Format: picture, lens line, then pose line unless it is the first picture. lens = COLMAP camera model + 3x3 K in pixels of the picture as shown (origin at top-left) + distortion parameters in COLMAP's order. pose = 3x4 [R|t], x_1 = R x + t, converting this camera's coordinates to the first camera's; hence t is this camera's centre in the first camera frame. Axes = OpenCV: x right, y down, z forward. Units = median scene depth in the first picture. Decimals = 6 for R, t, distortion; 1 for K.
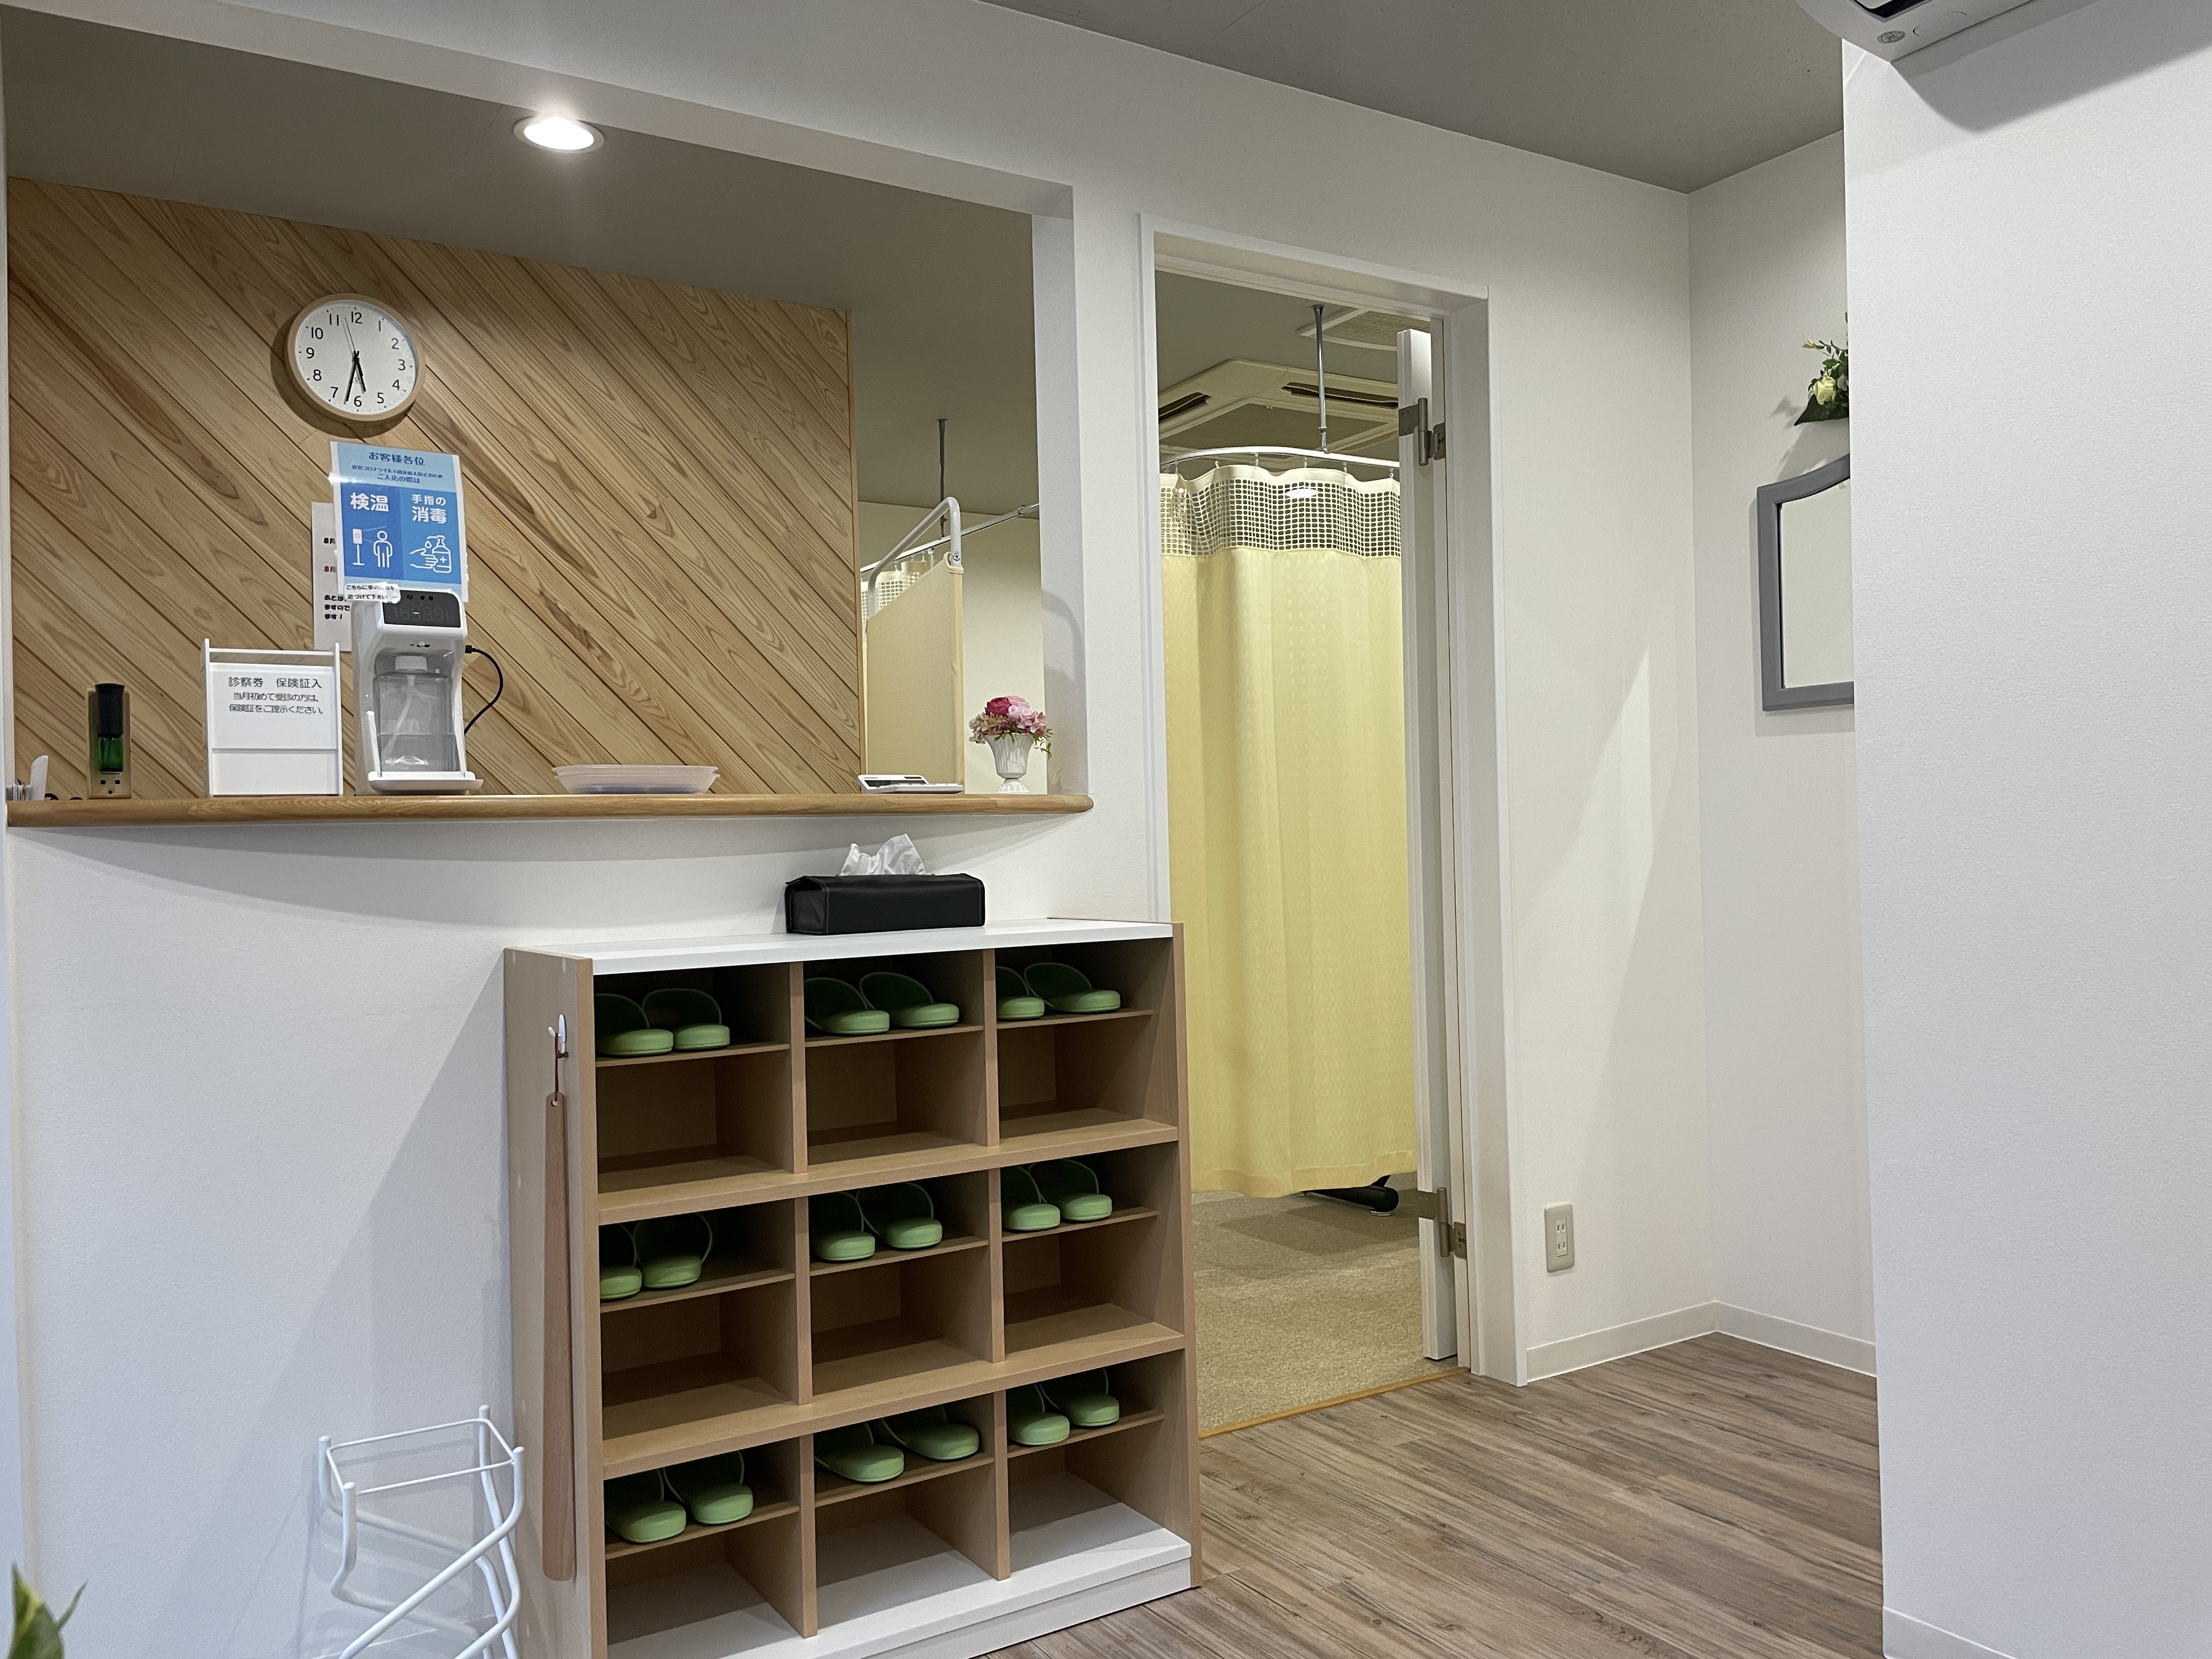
lens RADIAL K [[1659.8, 0, 1106.0], [0, 1659.8, 829.5], [0, 0, 1]] dist [-0.005056, -0.006015]
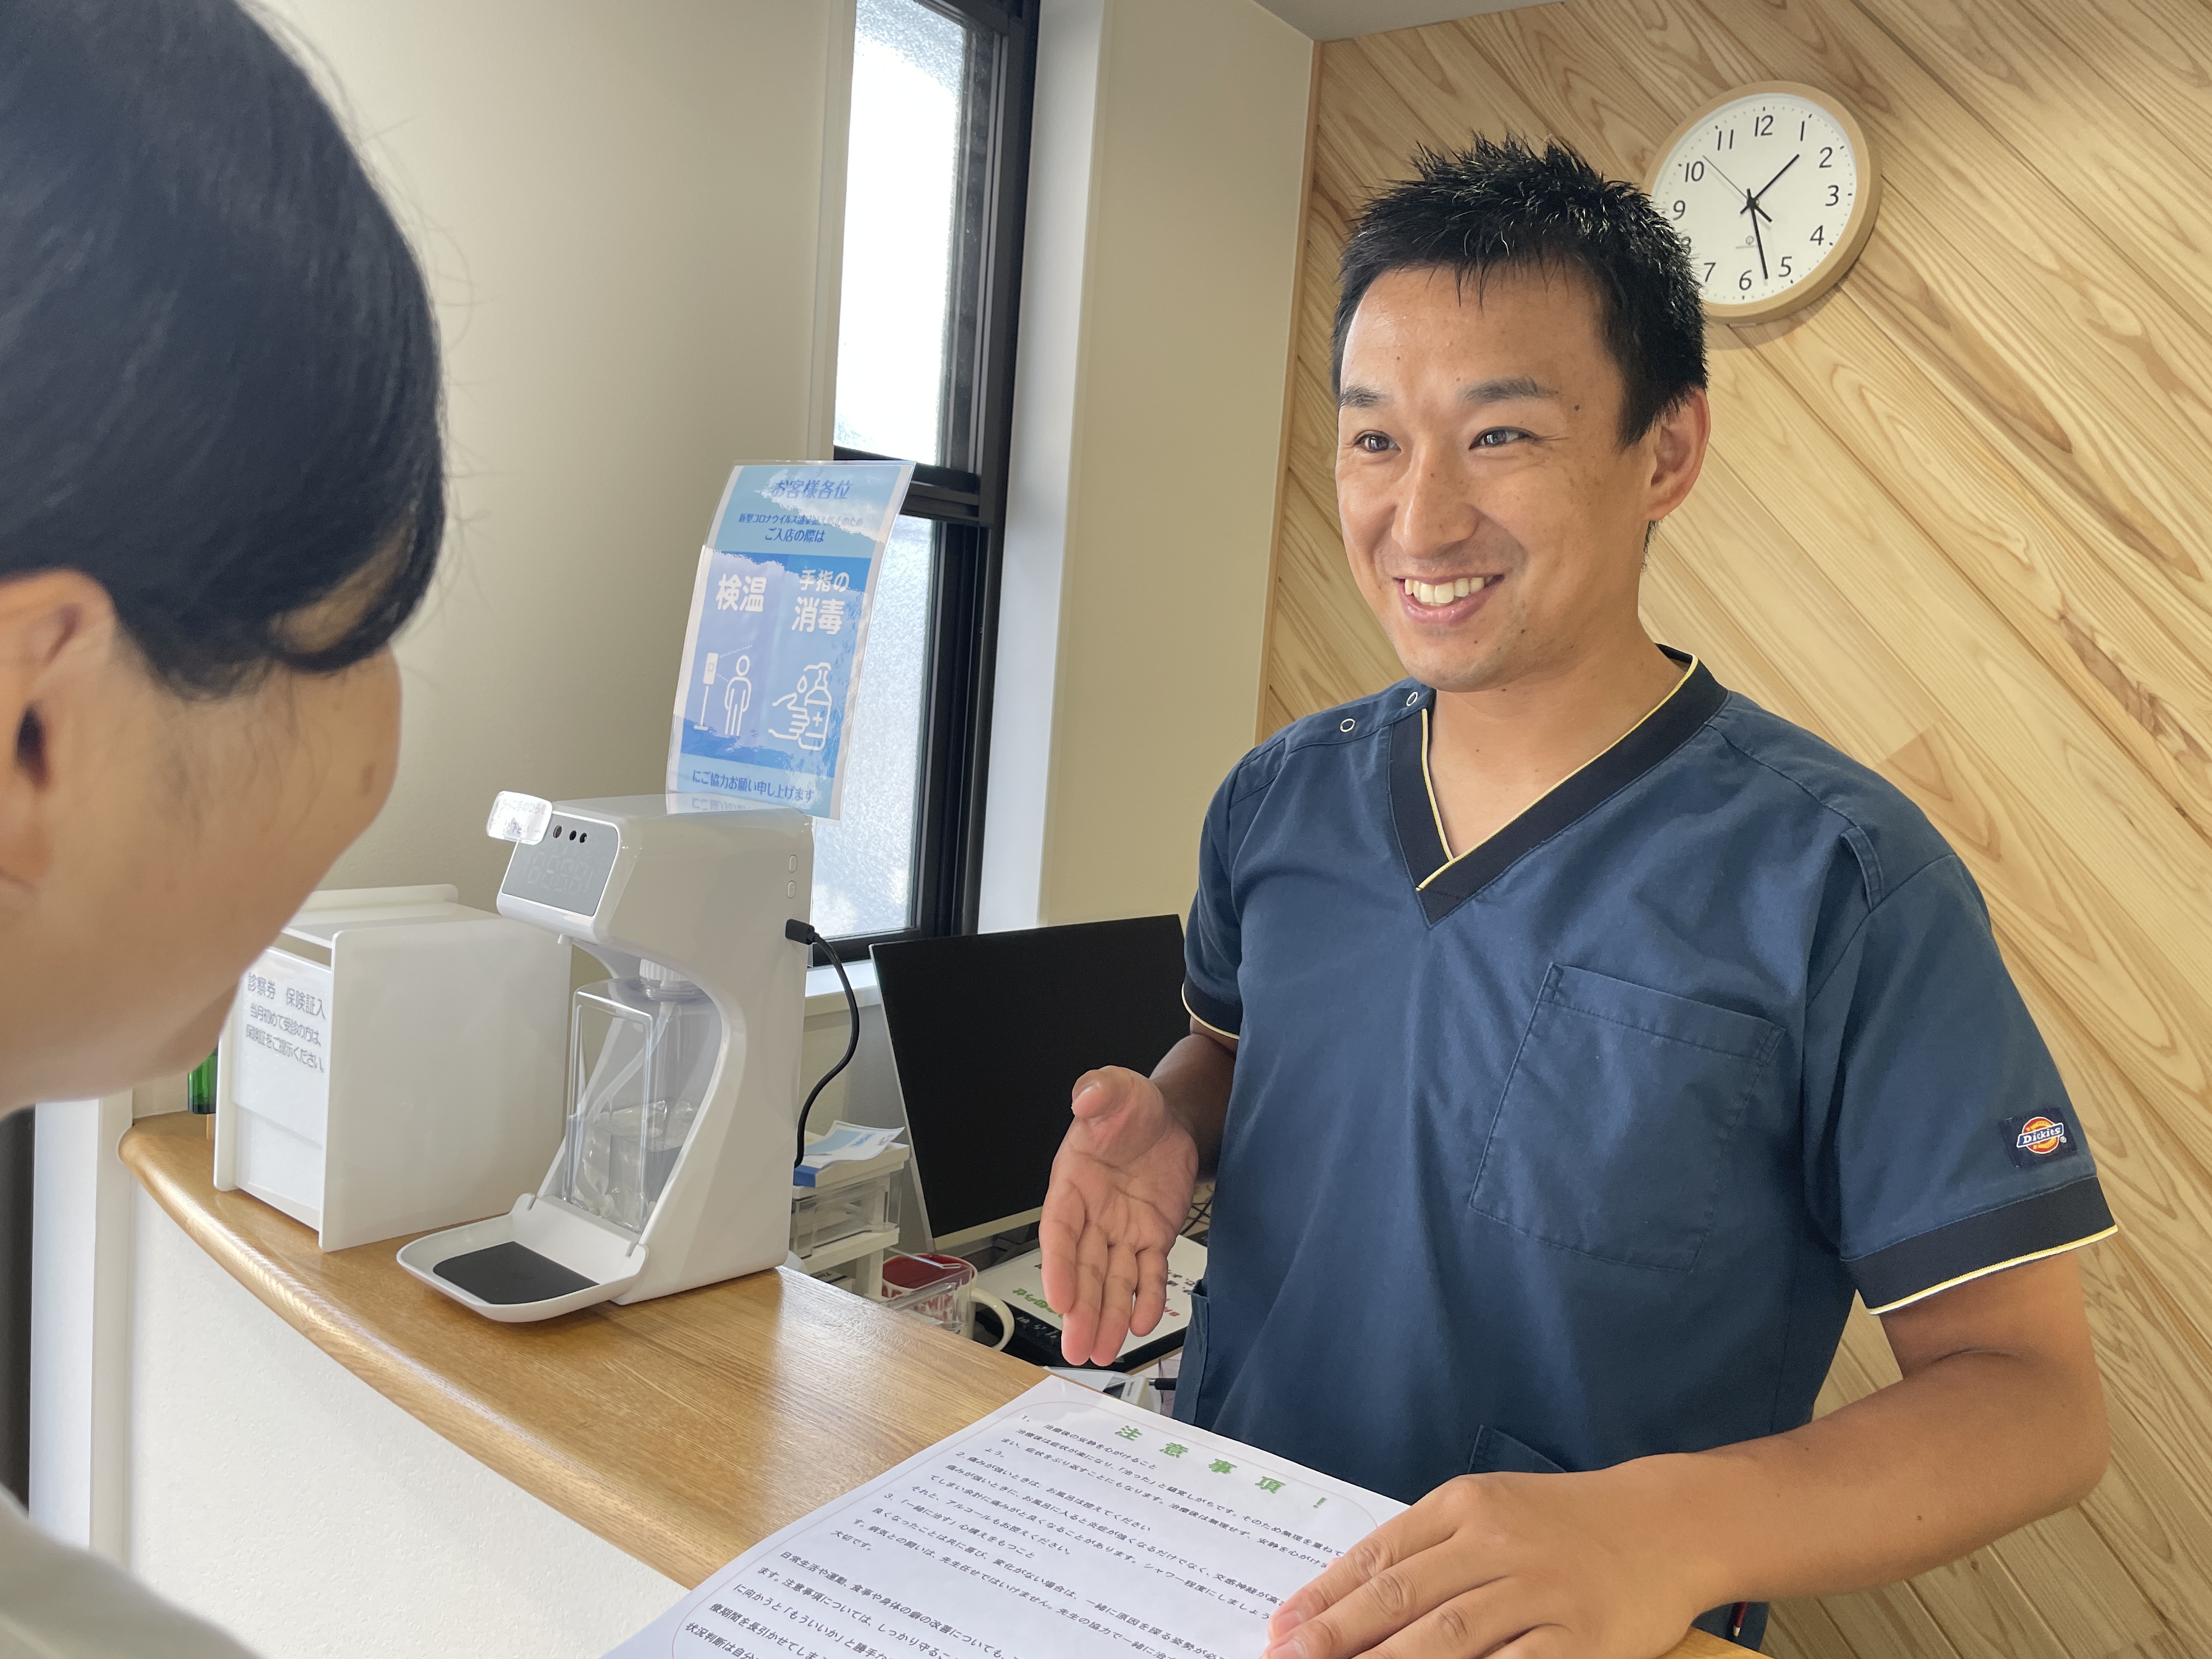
lens RADIAL K [[1728.4, 0, 1106.0], [0, 1728.4, 829.5], [0, 0, 1]] dist [-0.008362, -0.006468]
pose [[0.360185, 0.135232, -0.923027, 0.034422], [-0.074539, 0.990446, 0.116023, -0.123585], [0.929898, 0.027012, 0.366824, 0.579989]]
